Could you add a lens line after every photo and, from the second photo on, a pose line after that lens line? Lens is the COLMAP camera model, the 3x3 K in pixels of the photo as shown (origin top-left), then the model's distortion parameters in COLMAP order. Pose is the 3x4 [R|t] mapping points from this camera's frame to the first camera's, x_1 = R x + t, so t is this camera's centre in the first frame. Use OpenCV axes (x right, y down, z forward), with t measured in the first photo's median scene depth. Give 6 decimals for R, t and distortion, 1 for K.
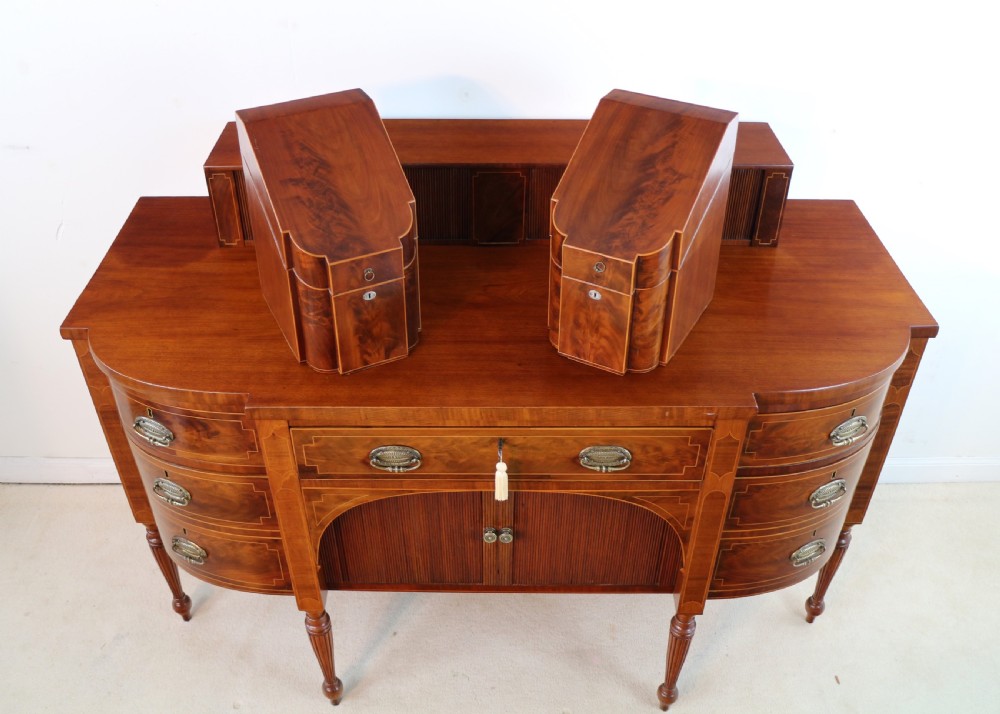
lens RADIAL K [[909.6, 0, 490.5], [0, 909.6, 362.0], [0, 0, 1]] dist [-0.144533, 0.036698]
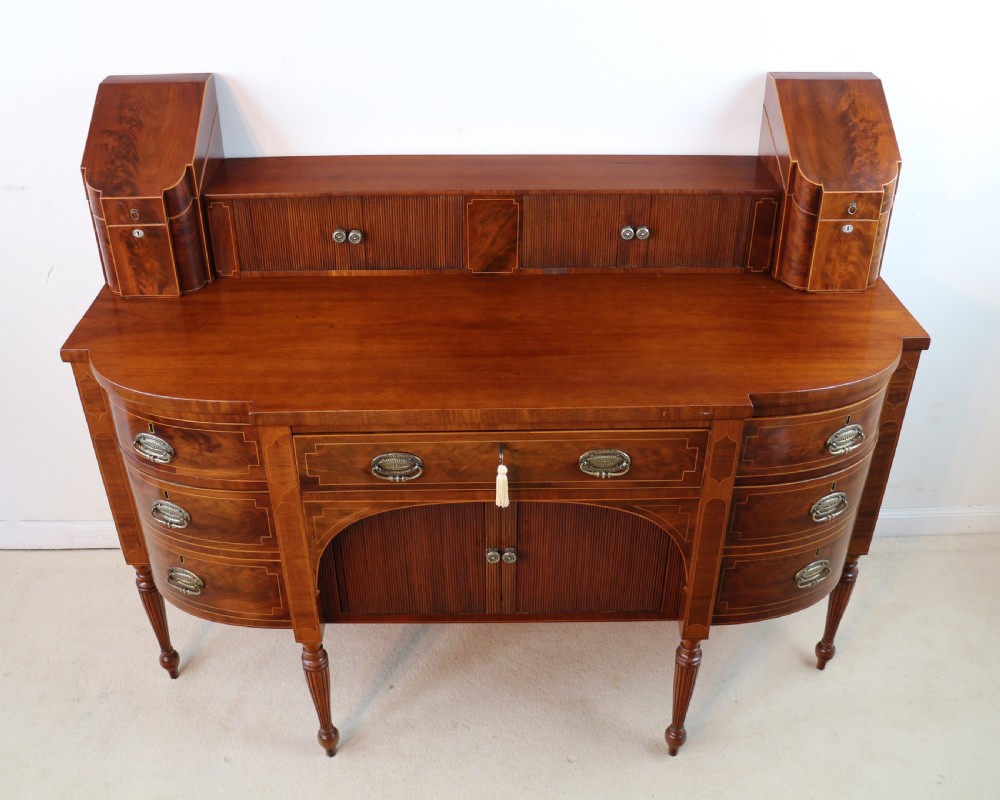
lens RADIAL K [[994.5, 0, 494.0], [0, 994.5, 420.5], [0, 0, 1]] dist [-0.140208, 0.000000]
pose [[0.999800, -0.012503, 0.015593, -0.013549], [0.013574, 0.997413, -0.070592, 0.133605], [-0.014670, 0.070789, 0.997383, -0.106131]]
